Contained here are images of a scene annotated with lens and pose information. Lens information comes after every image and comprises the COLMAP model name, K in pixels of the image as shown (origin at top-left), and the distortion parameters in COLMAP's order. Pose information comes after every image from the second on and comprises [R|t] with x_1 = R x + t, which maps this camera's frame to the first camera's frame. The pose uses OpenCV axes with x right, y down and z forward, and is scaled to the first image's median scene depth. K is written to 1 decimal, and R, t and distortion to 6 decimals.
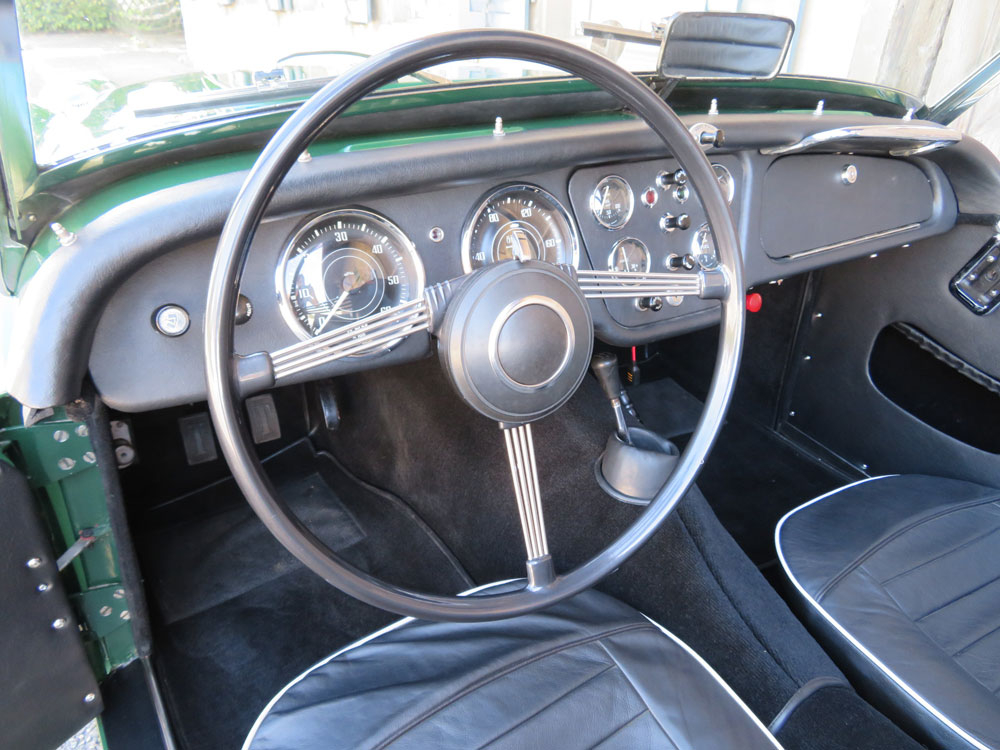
lens RADIAL K [[716.2, 0, 497.1], [0, 716.2, 376.4], [0, 0, 1]] dist [-0.012439, 0.005753]
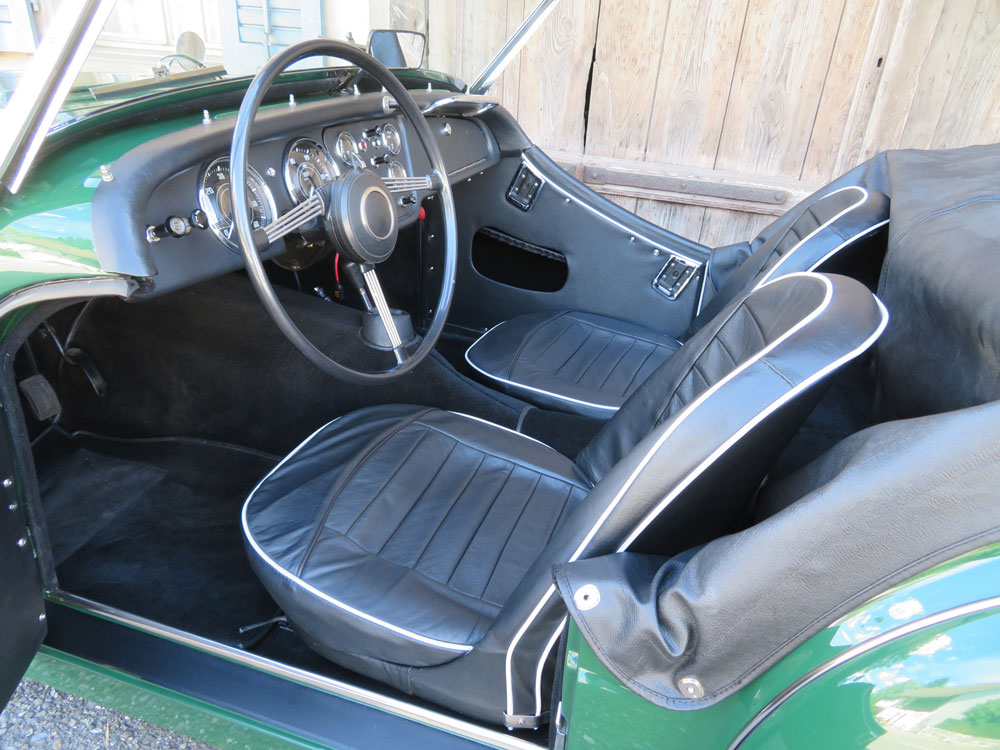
lens RADIAL K [[716.2, 0, 498.3], [0, 716.2, 373.8], [0, 0, 1]] dist [-0.012439, 0.005753]
pose [[0.786124, -0.258542, 0.561396, -0.460737], [0.267442, 0.961161, 0.068149, 0.166739], [-0.557211, 0.096567, 0.824736, -0.338376]]
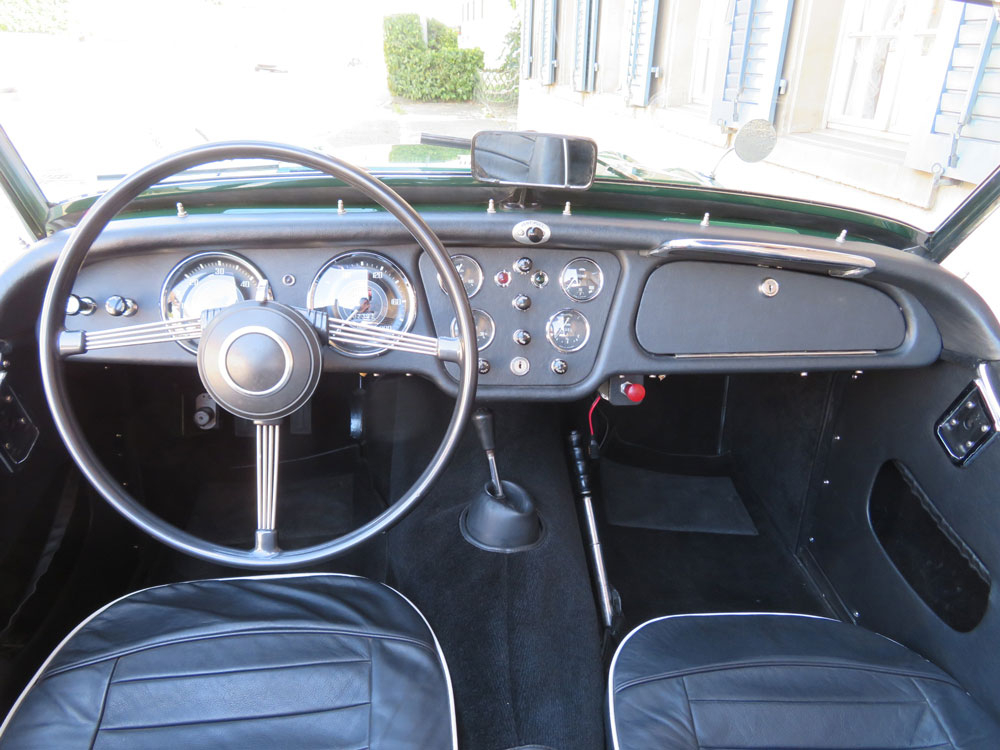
lens RADIAL K [[716.2, 0, 498.4], [0, 716.2, 377.4], [0, 0, 1]] dist [-0.012439, 0.005753]
pose [[0.899448, 0.186296, -0.395331, 0.567827], [-0.221004, 0.974294, -0.043697, -0.033559], [0.377028, 0.126673, 0.917499, -0.040450]]
